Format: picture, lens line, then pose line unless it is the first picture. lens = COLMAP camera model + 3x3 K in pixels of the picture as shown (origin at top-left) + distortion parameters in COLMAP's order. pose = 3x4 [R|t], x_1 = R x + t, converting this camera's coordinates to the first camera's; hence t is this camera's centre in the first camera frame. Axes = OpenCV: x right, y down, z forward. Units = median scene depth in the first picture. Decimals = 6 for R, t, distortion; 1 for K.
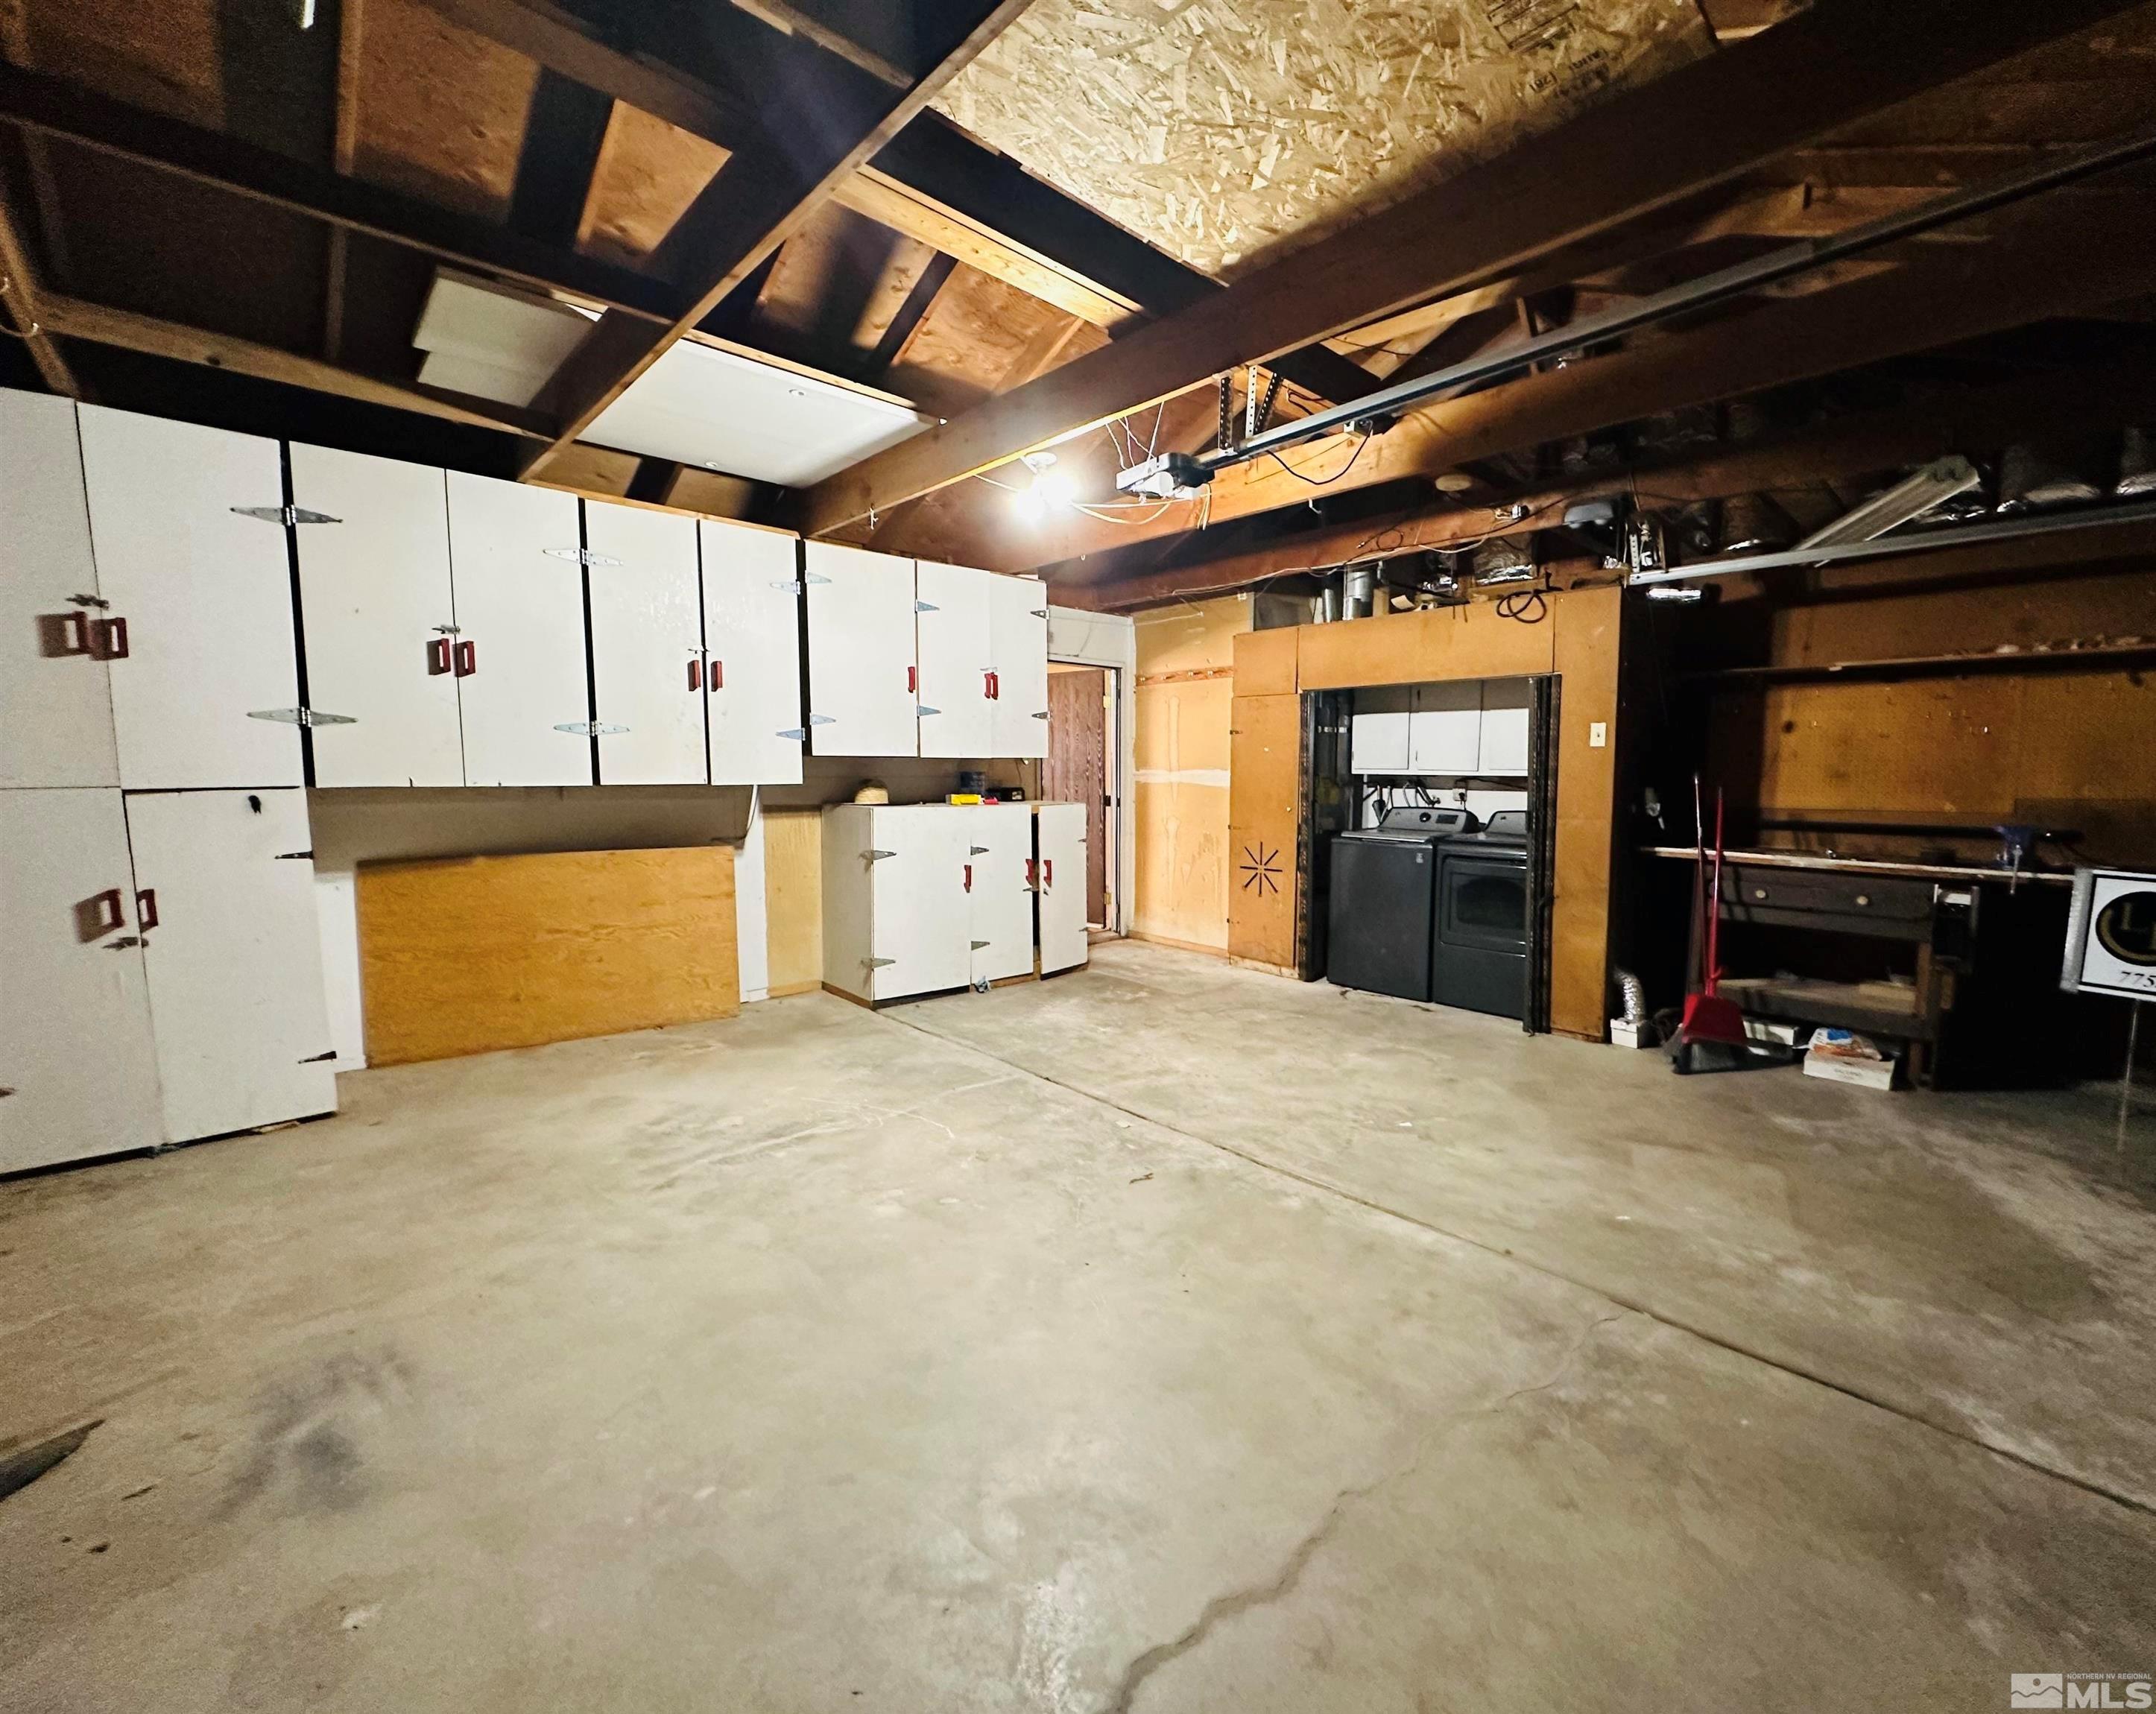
lens RADIAL K [[958.0, 0, 1081.8], [0, 958.0, 862.6], [0, 0, 1]] dist [0.001611, 0.000444]
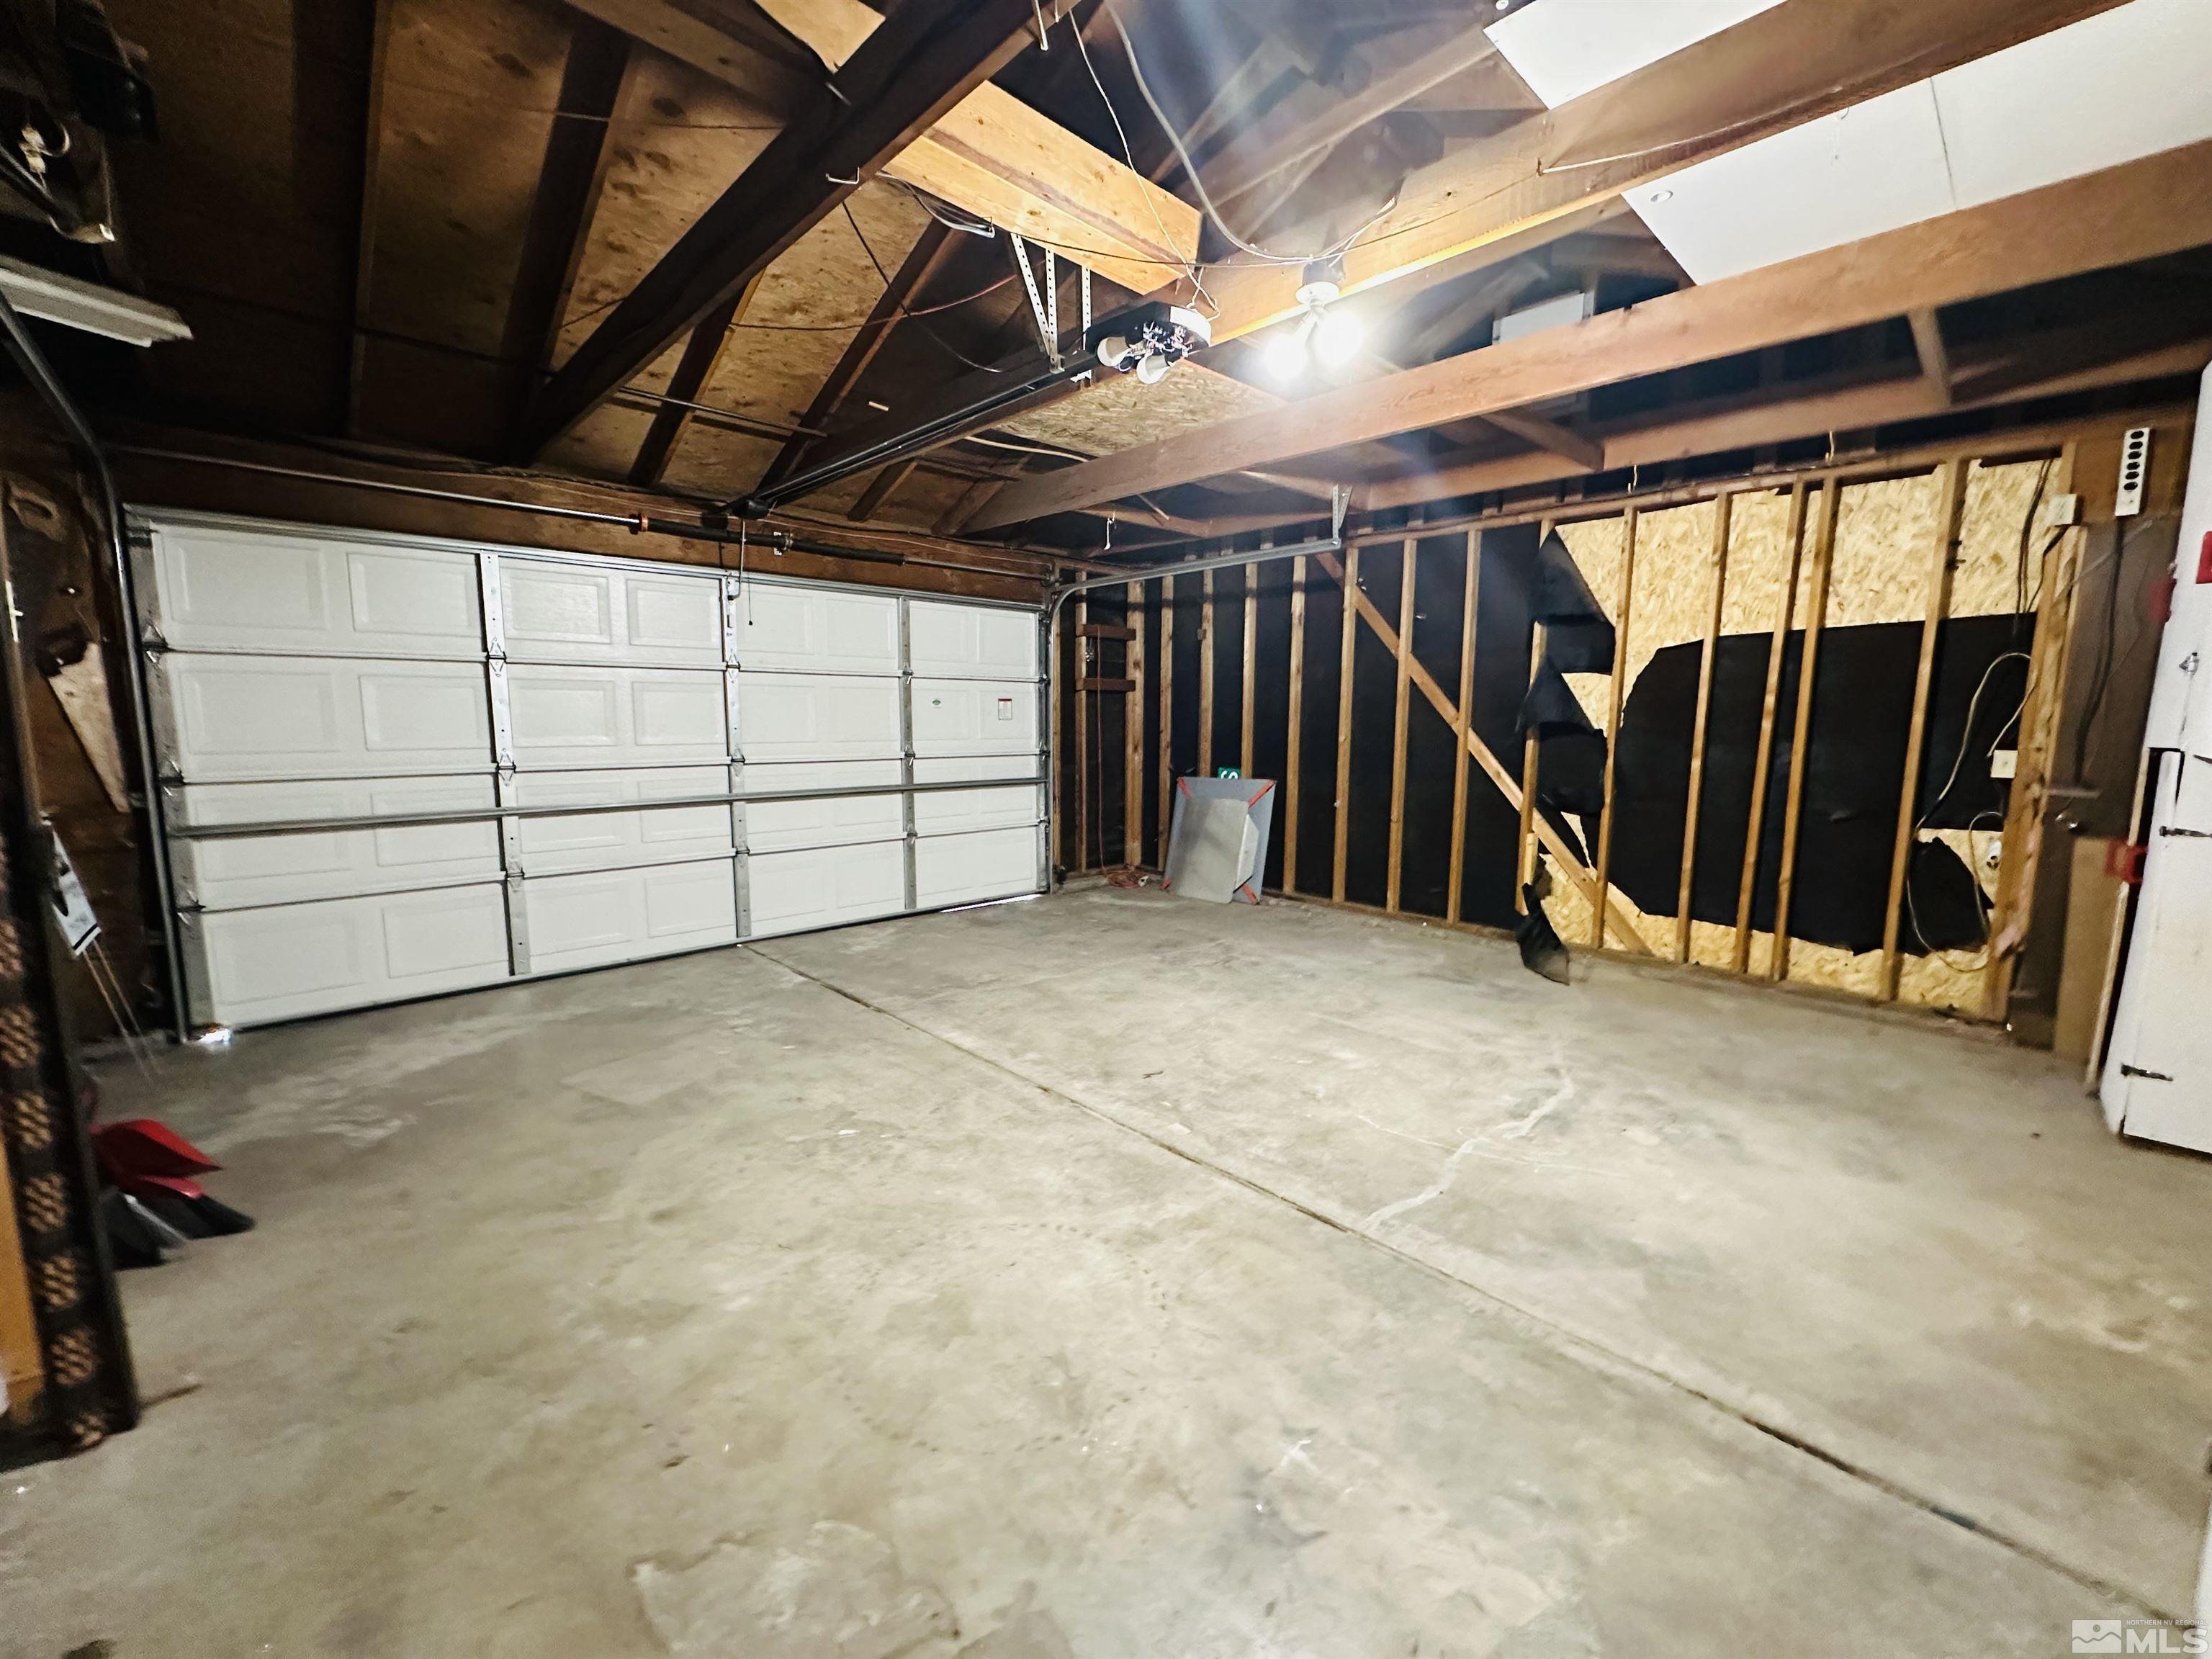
lens RADIAL K [[885.6, 0, 1103.8], [0, 885.6, 831.3], [0, 0, 1]] dist [-0.001784, -0.000117]
pose [[-0.998975, -0.007319, -0.044671, 0.155417], [-0.017420, 0.973004, 0.230131, -0.174751], [0.041780, 0.230673, -0.972134, 1.783169]]
